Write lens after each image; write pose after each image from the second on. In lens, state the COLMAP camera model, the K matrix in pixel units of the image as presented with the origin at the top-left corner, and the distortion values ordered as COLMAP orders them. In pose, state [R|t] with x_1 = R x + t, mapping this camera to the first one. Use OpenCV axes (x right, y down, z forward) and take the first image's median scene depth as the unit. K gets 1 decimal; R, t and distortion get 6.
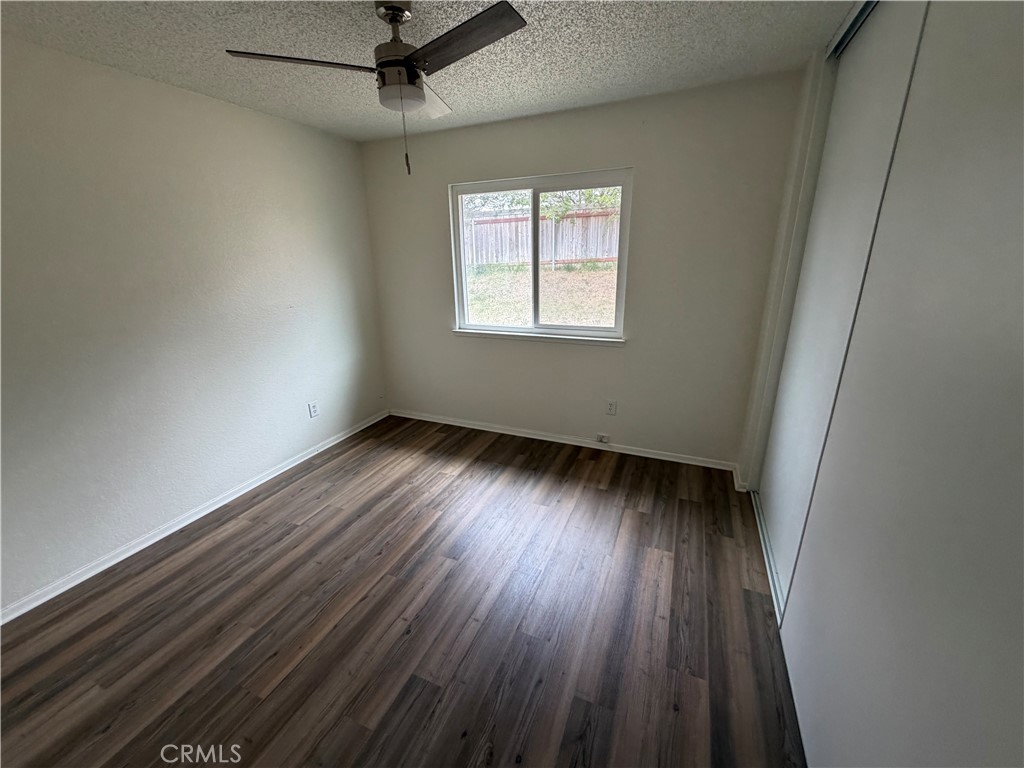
lens RADIAL K [[407.7, 0, 509.1], [0, 407.7, 384.6], [0, 0, 1]] dist [-0.000615, 0.000251]
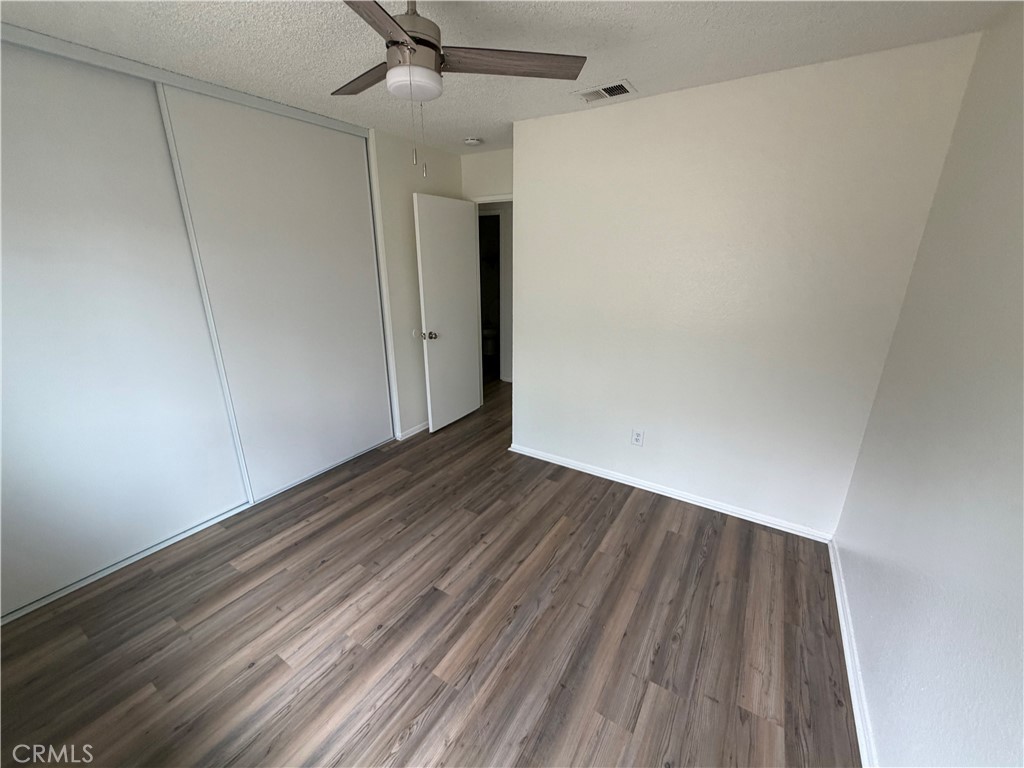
lens RADIAL K [[407.7, 0, 509.1], [0, 407.7, 384.6], [0, 0, 1]] dist [-0.000615, 0.000251]
pose [[-0.987861, -0.026962, 0.152983, -0.437079], [0.068080, 0.810059, 0.582383, -0.496242], [-0.139627, 0.585728, -0.798390, 1.466645]]
